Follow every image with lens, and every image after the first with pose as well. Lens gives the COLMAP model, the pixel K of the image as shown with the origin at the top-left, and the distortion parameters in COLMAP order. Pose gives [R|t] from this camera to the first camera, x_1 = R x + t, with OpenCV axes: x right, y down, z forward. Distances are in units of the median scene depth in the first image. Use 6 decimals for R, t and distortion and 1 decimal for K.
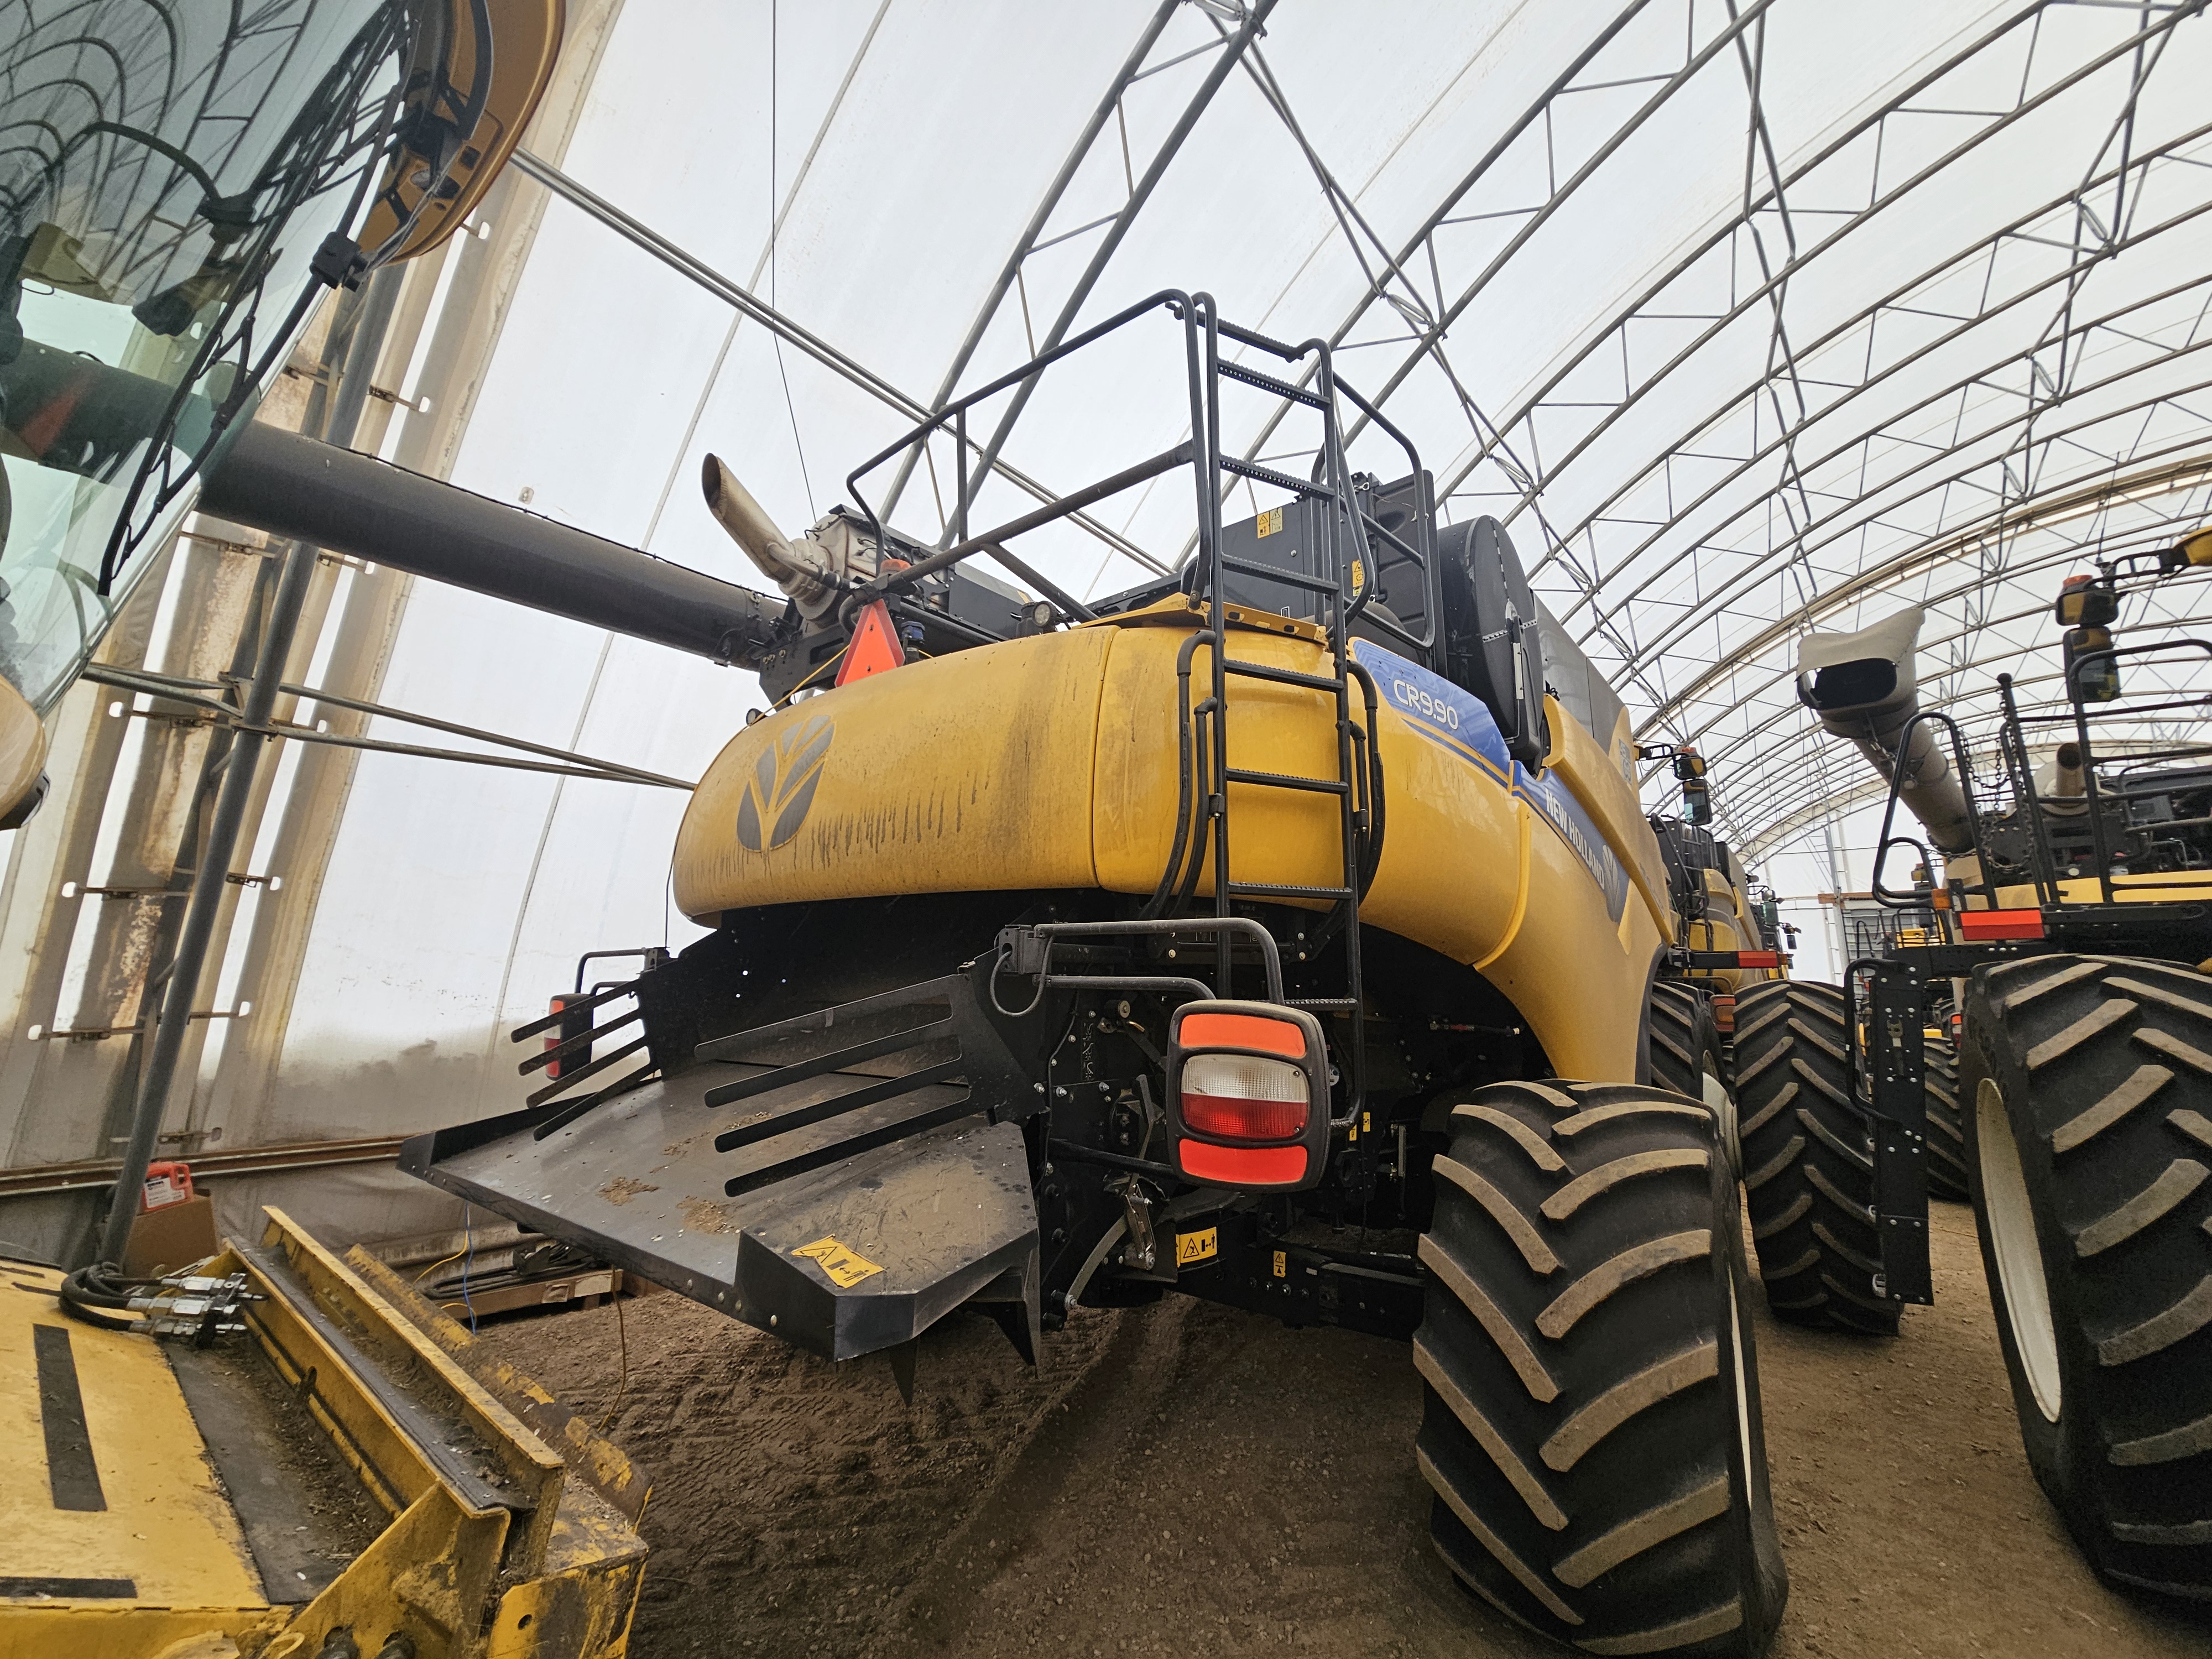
lens RADIAL K [[896.0, 0, 1096.8], [0, 896.0, 820.7], [0, 0, 1]] dist [0.000967, 0.000036]
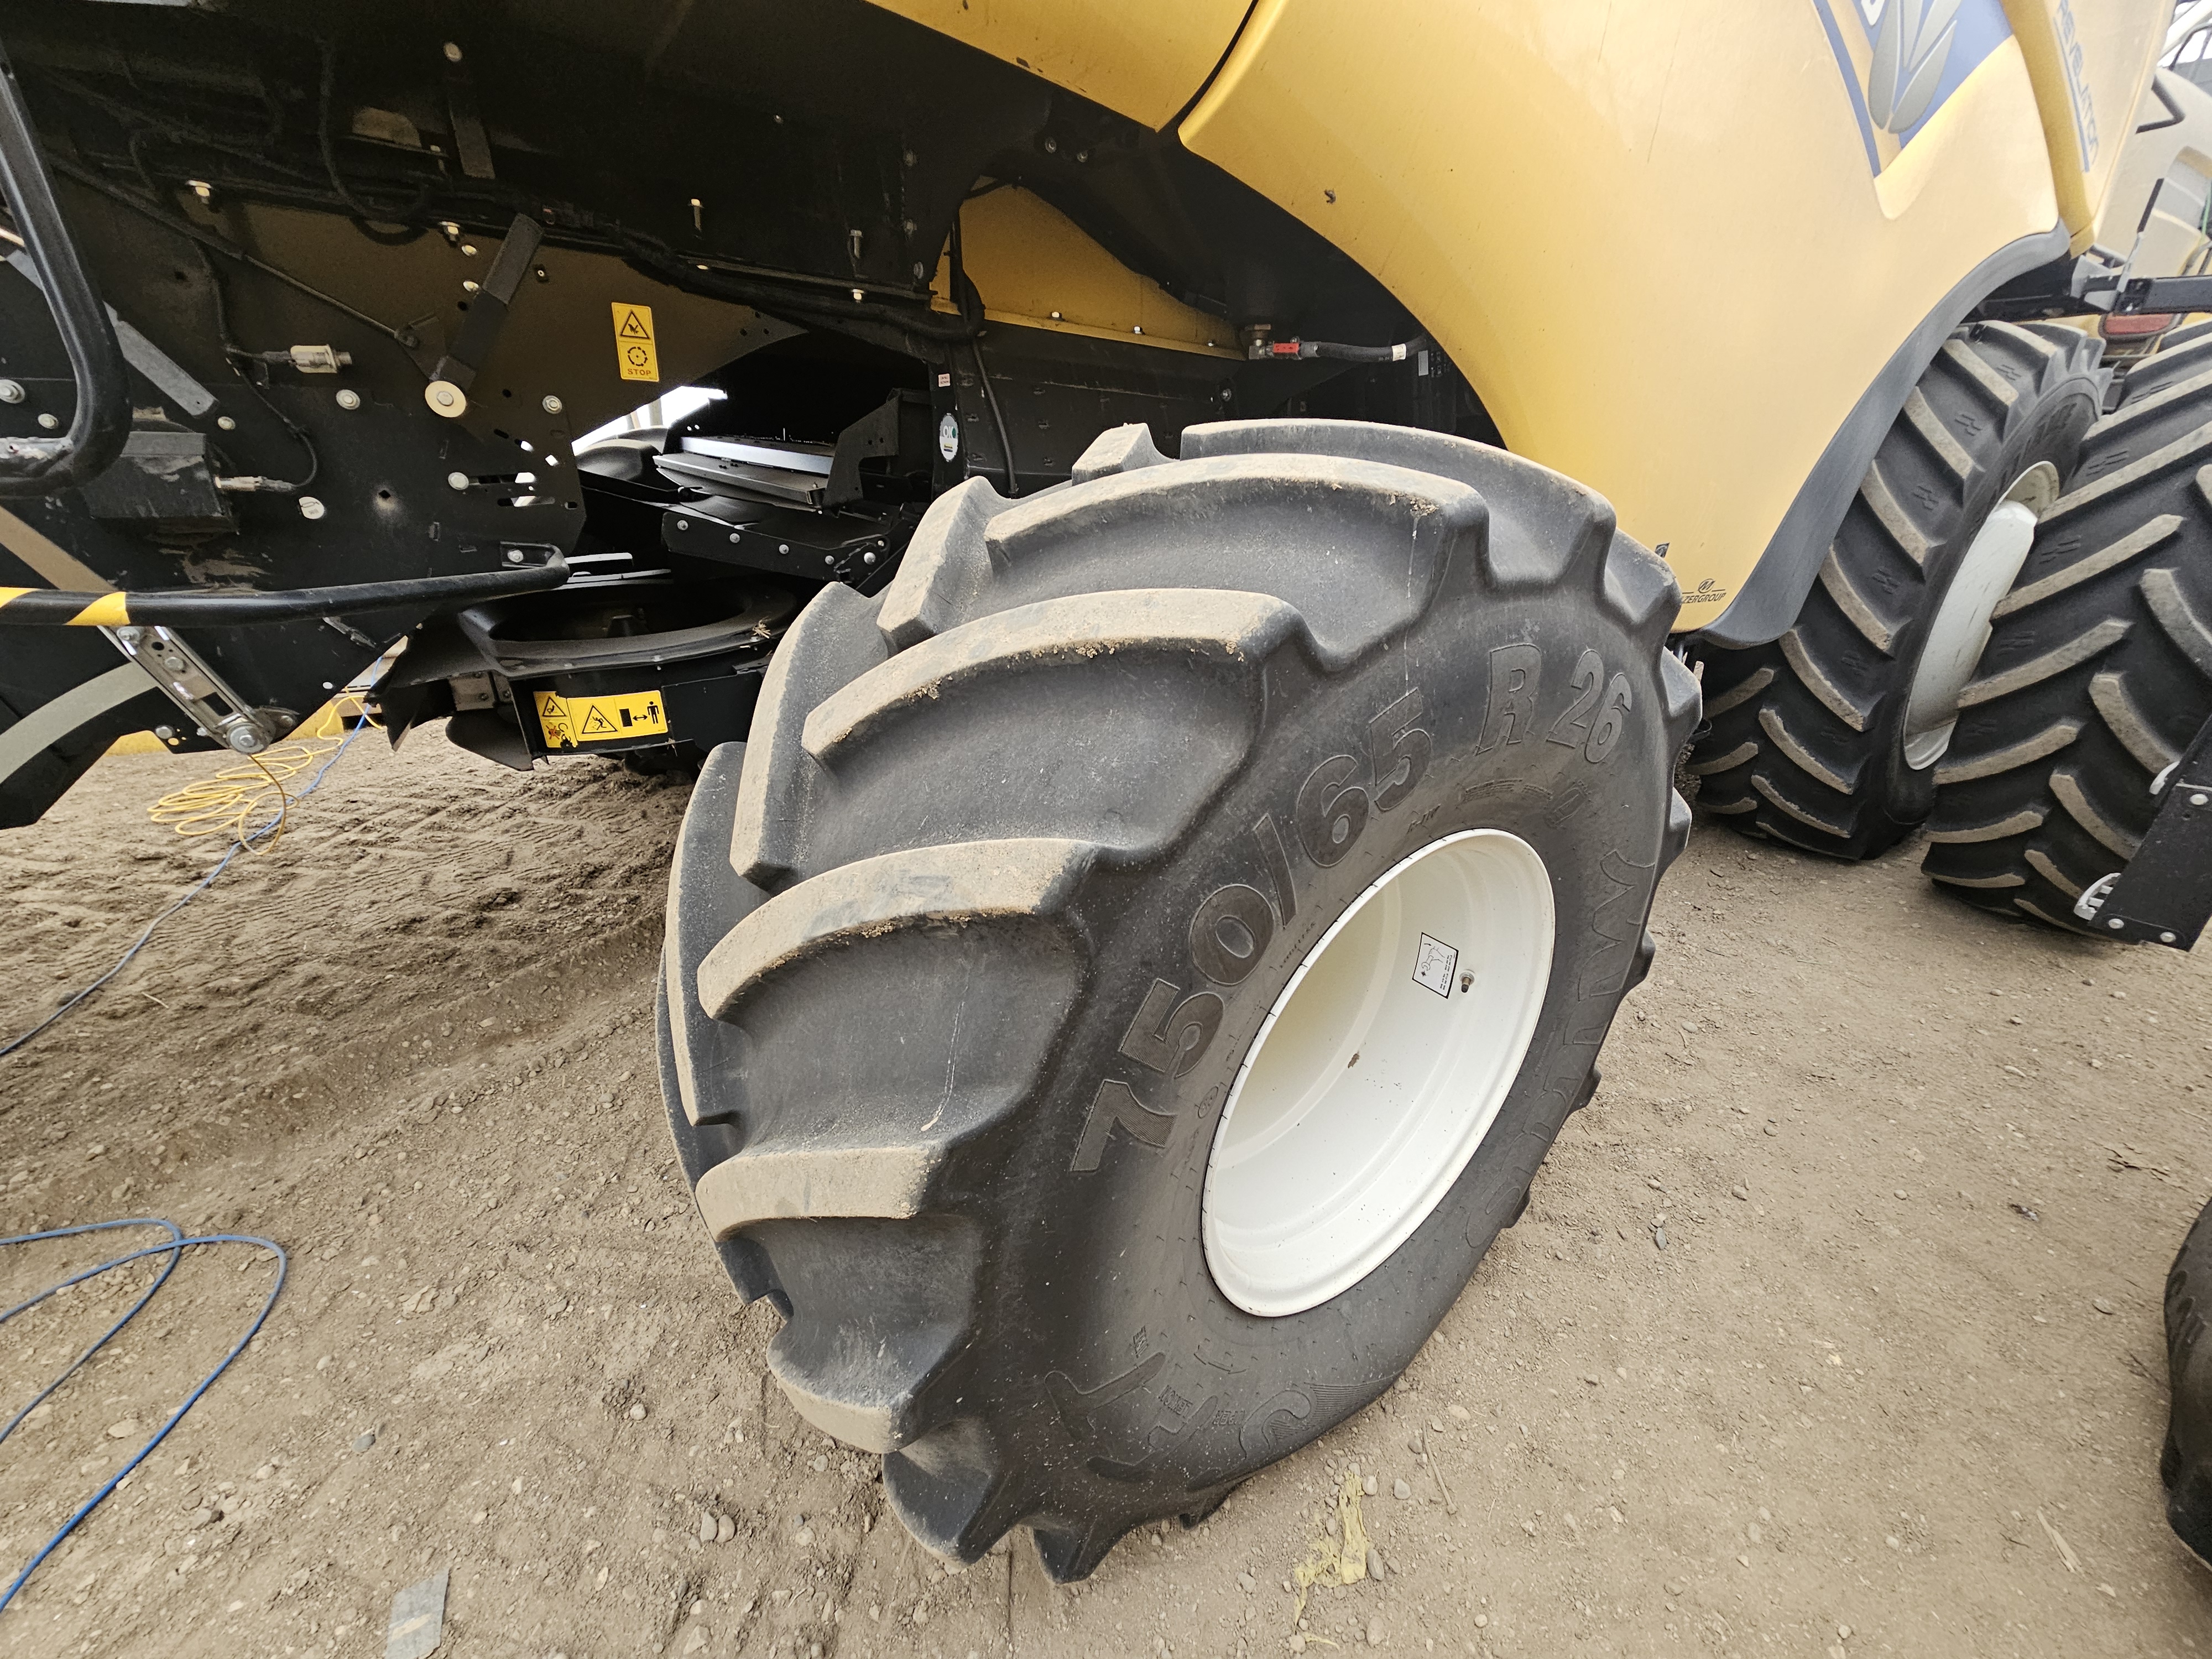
lens RADIAL K [[896.0, 0, 1096.8], [0, 896.0, 820.7], [0, 0, 1]] dist [0.000967, 0.000036]
pose [[0.958090, 0.121594, -0.259382, 0.481484], [0.044392, 0.831490, 0.553763, 0.178639], [0.283007, -0.542069, 0.791245, 0.483163]]
